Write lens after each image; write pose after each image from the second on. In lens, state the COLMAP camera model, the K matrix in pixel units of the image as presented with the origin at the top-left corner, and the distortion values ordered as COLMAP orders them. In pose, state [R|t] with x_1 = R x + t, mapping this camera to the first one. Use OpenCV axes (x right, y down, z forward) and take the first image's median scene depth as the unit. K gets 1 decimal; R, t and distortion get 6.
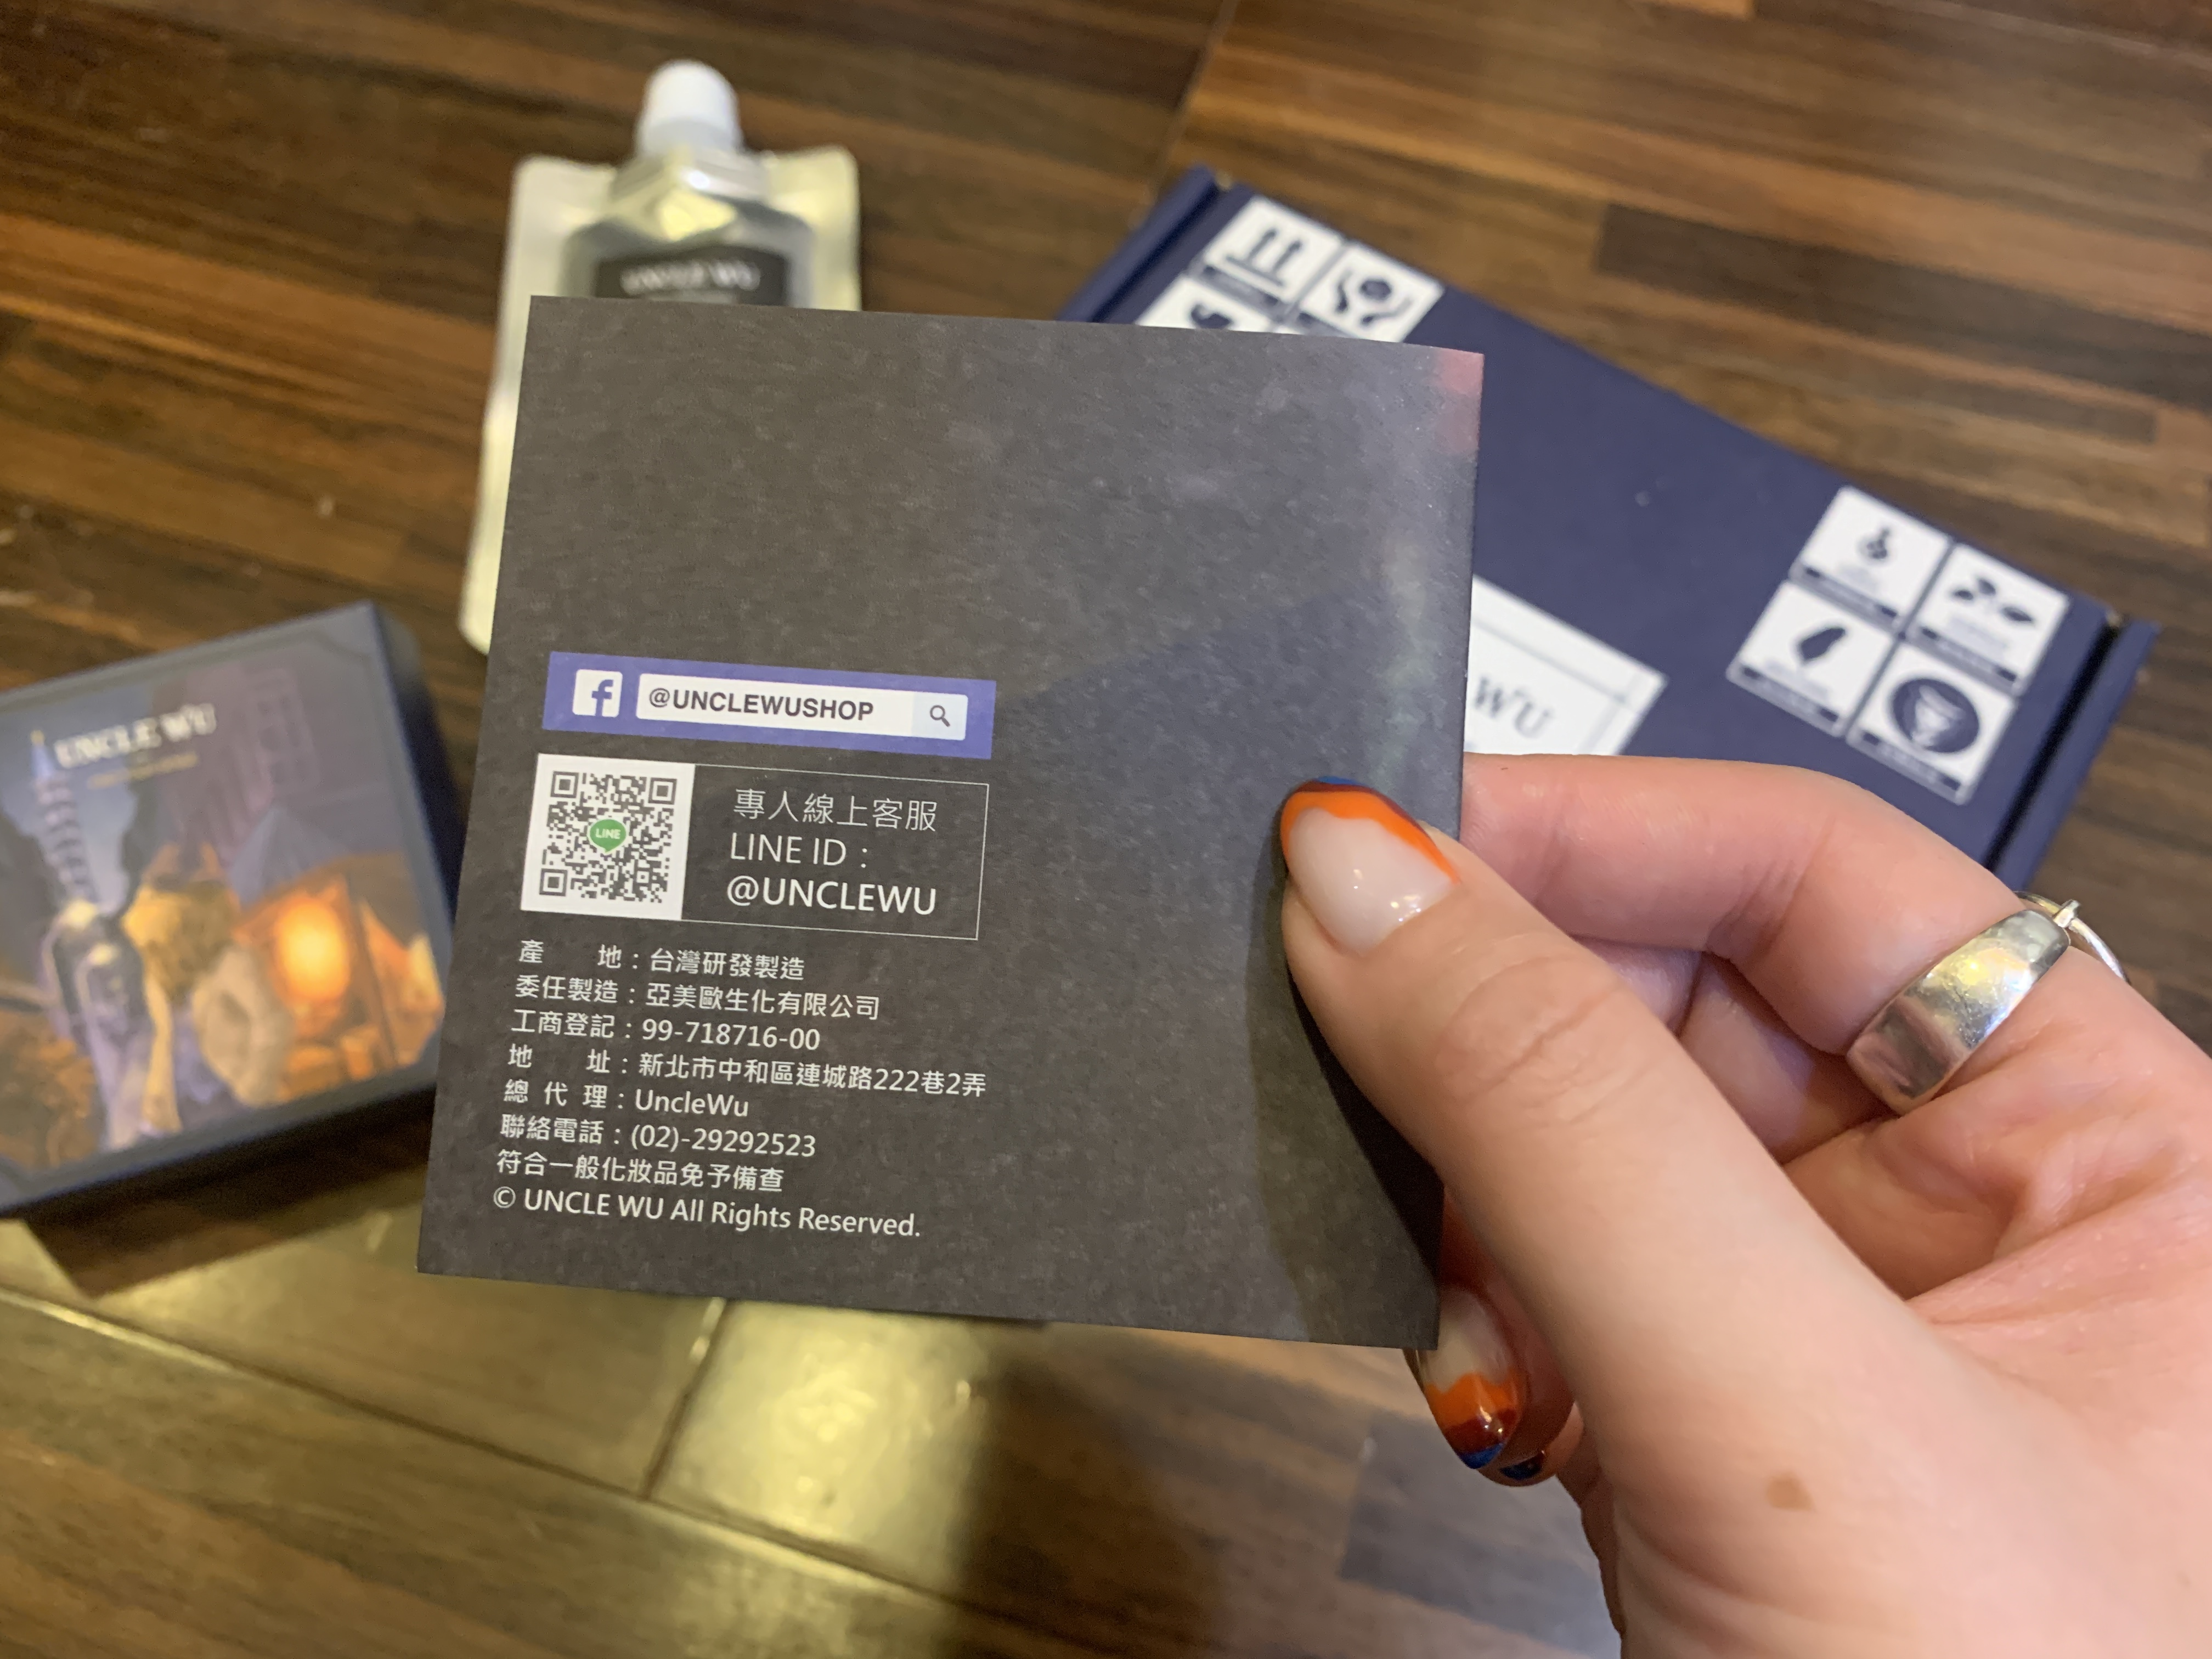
lens RADIAL K [[1743.0, 0, 1072.8], [0, 1743.0, 831.7], [0, 0, 1]] dist [-0.010881, 0.001899]
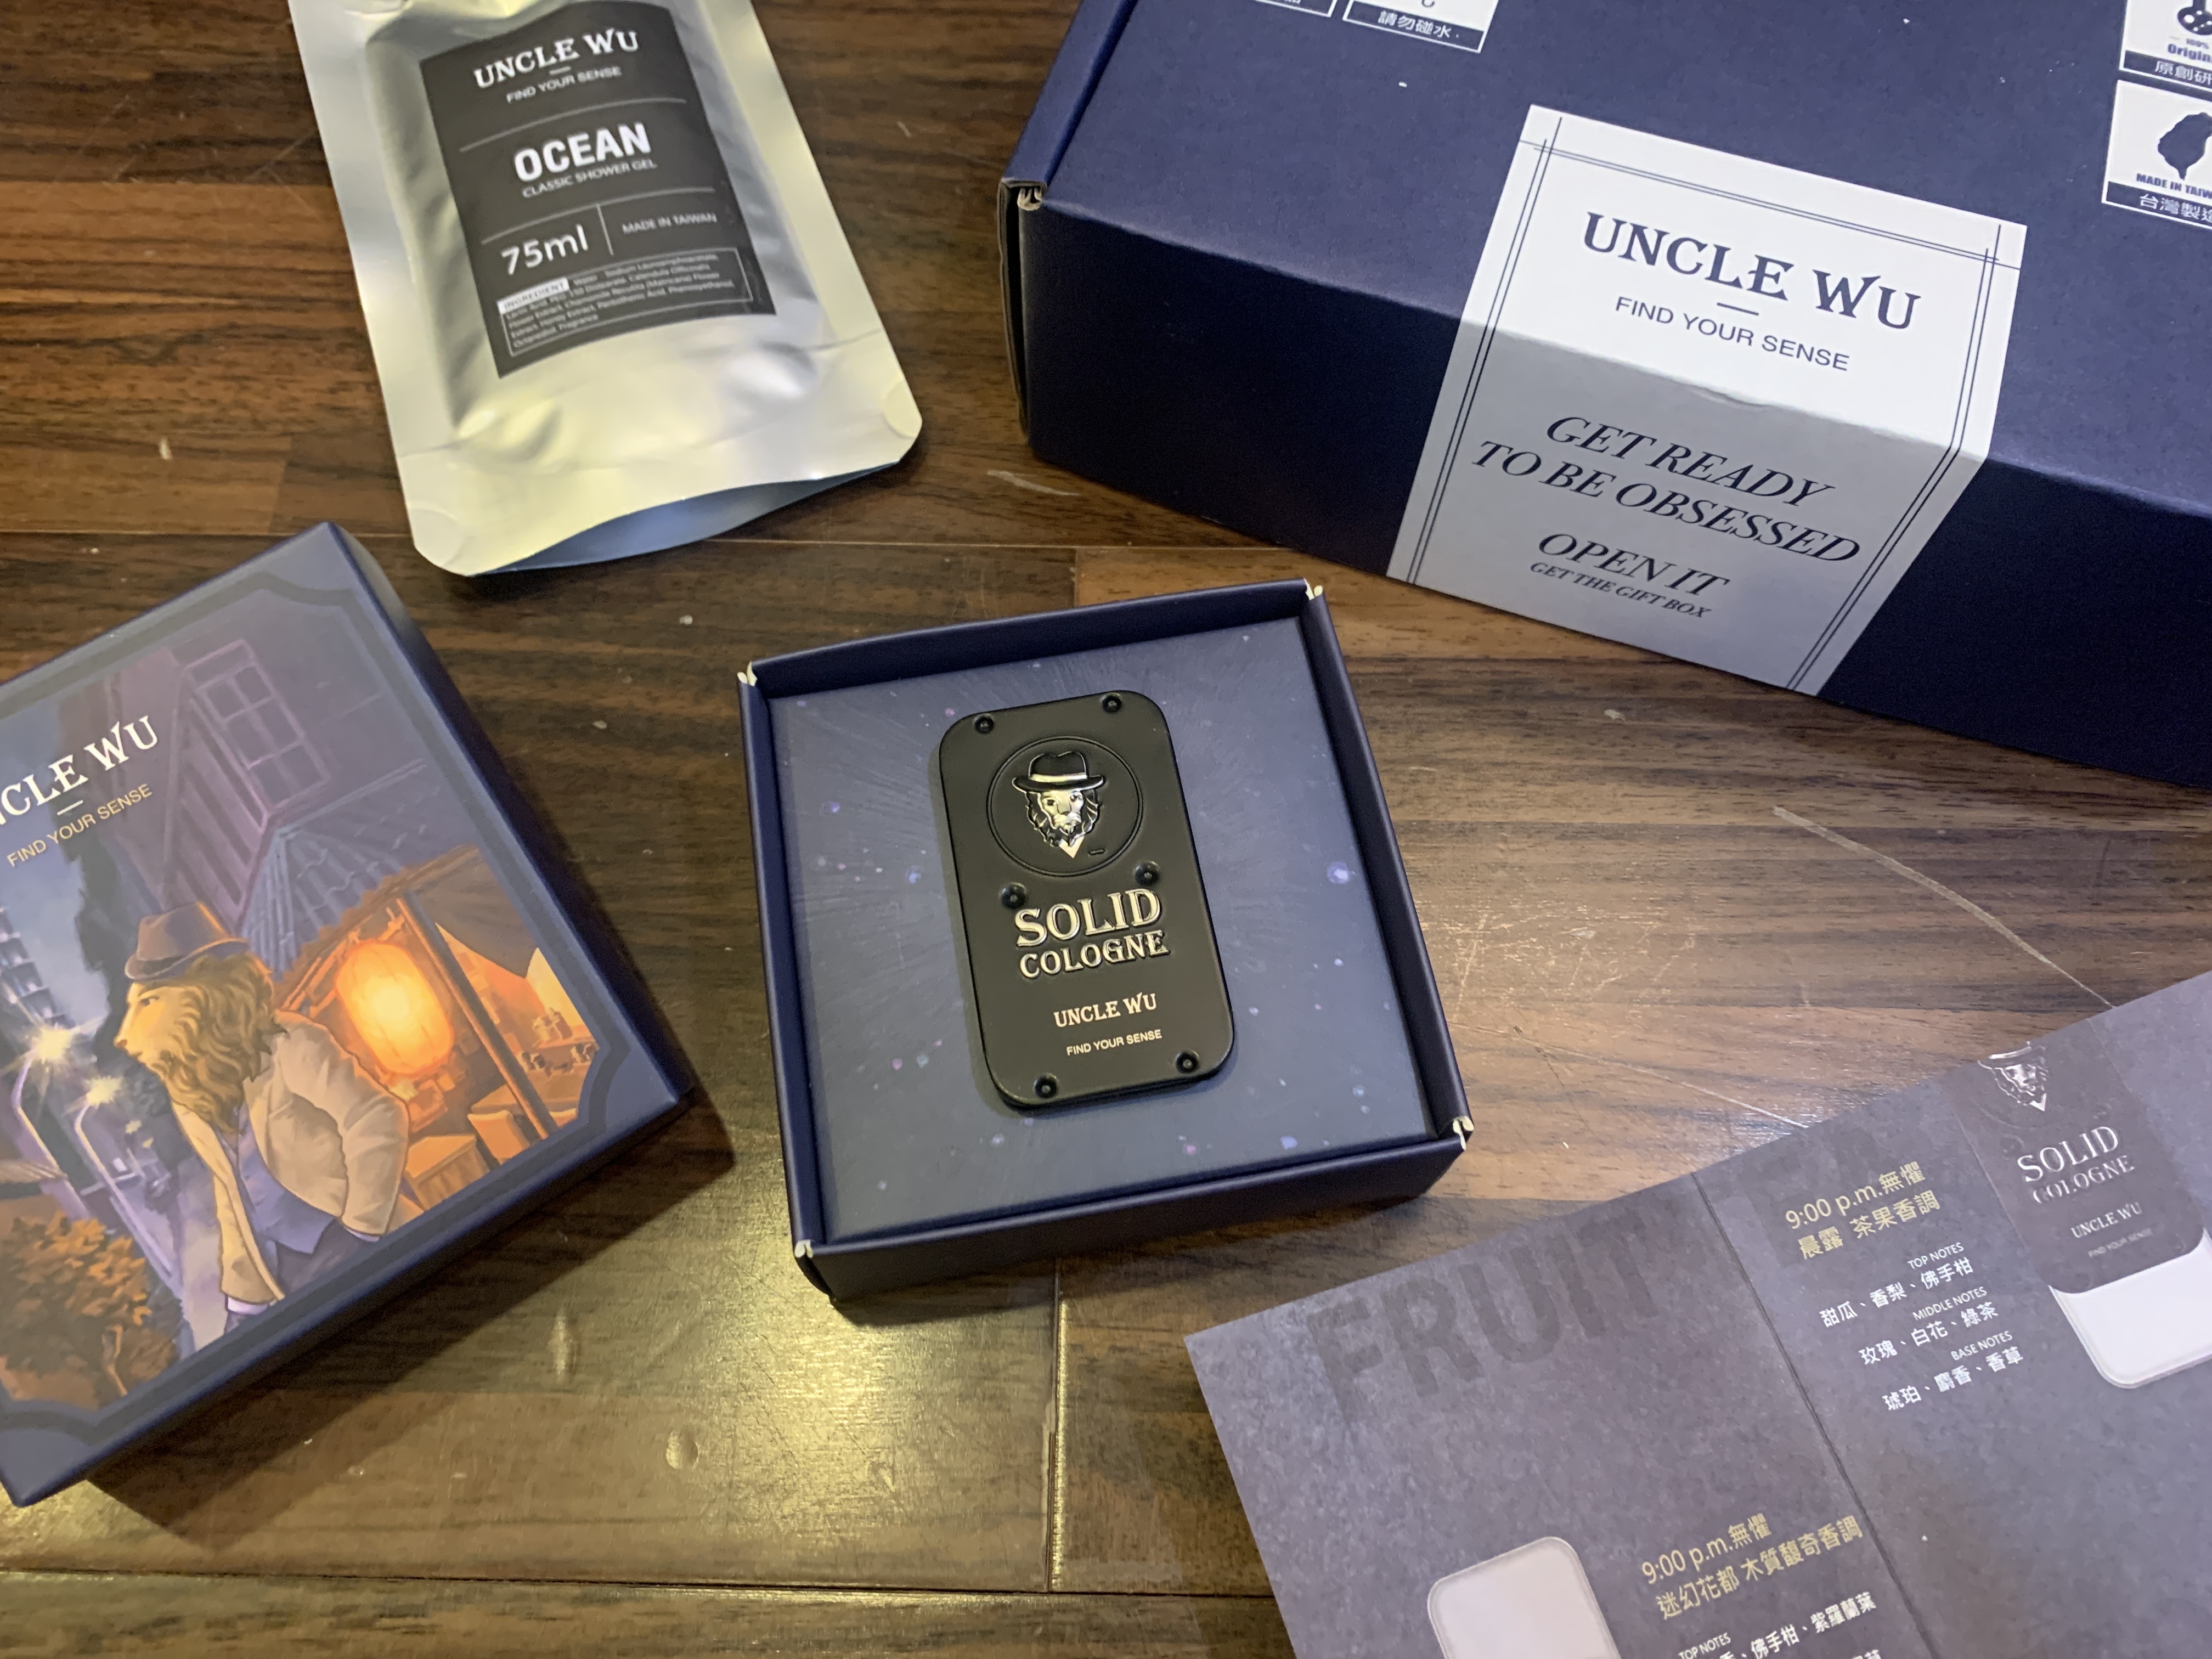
lens RADIAL K [[1739.7, 0, 1067.5], [0, 1739.7, 827.9], [0, 0, 1]] dist [-0.034934, 0.037336]
pose [[0.962726, -0.250990, 0.100807, -0.220599], [0.243019, 0.966290, 0.085001, 0.003530], [-0.118743, -0.057335, 0.991268, 0.261858]]
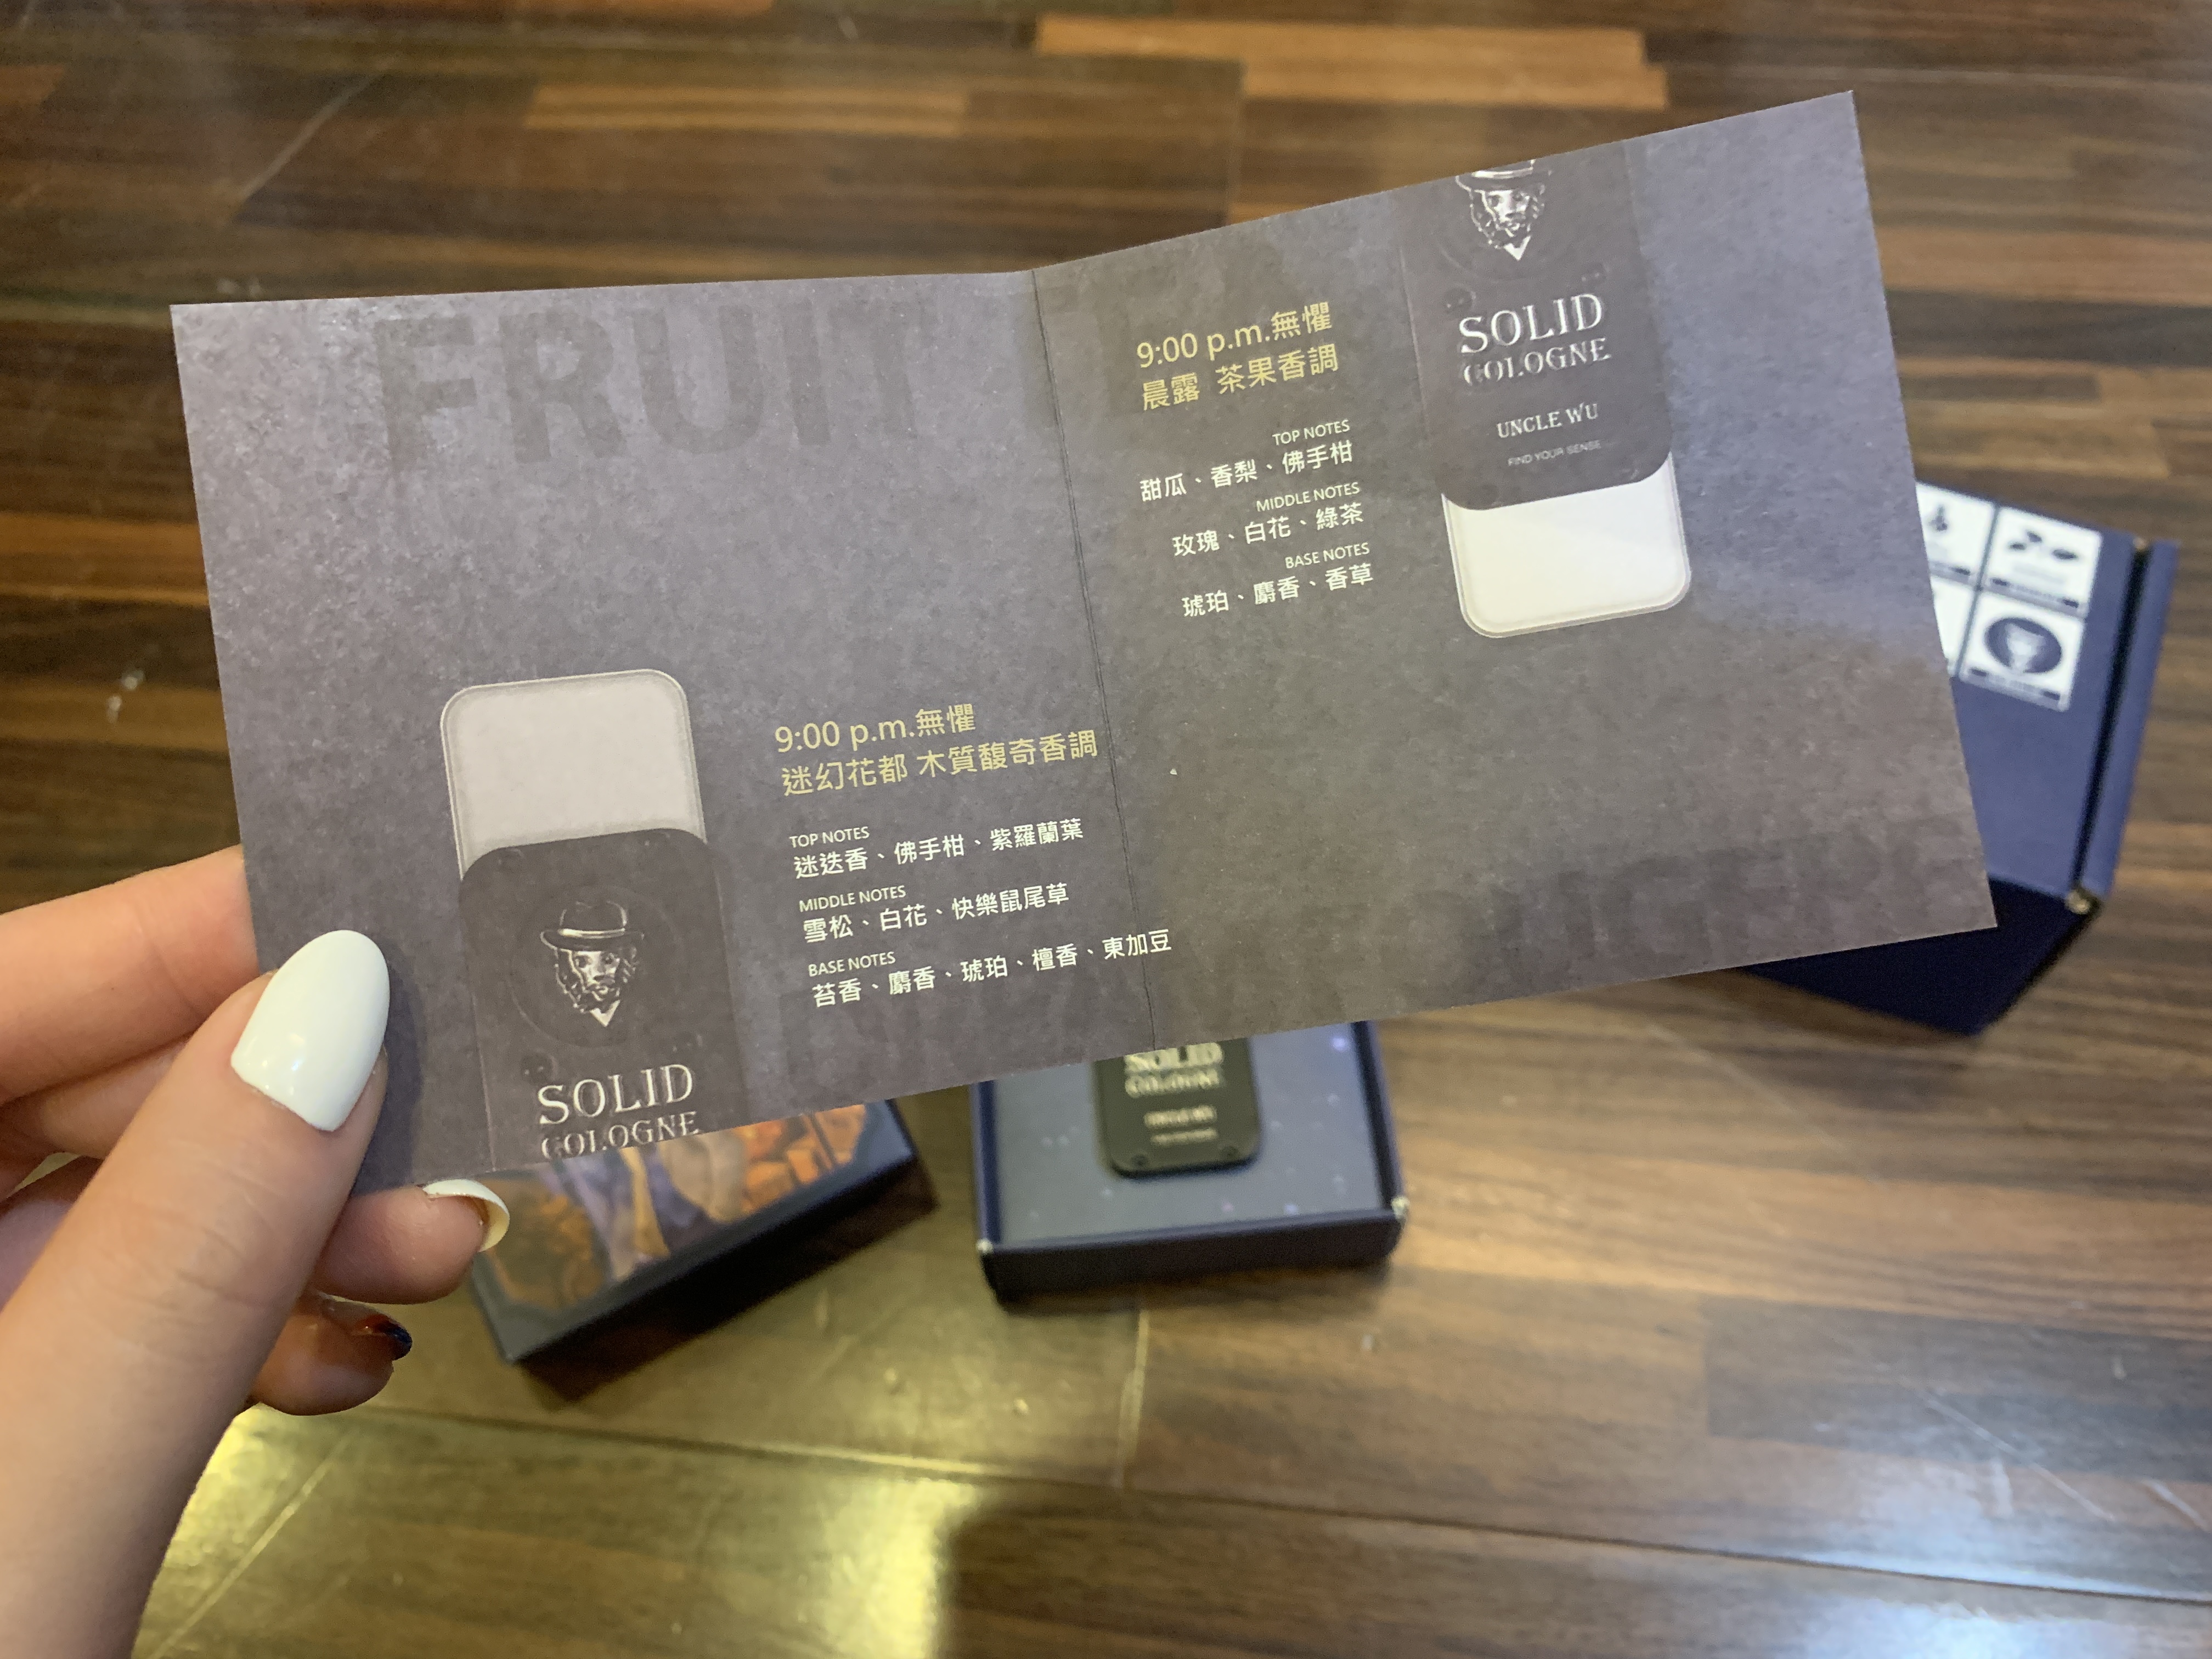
lens RADIAL K [[1739.7, 0, 1067.5], [0, 1739.7, 827.9], [0, 0, 1]] dist [-0.034934, 0.037336]
pose [[0.982487, -0.181331, 0.042867, -0.239406], [0.183859, 0.980795, -0.065096, 0.014868], [-0.030239, 0.071838, 0.996958, -0.185659]]
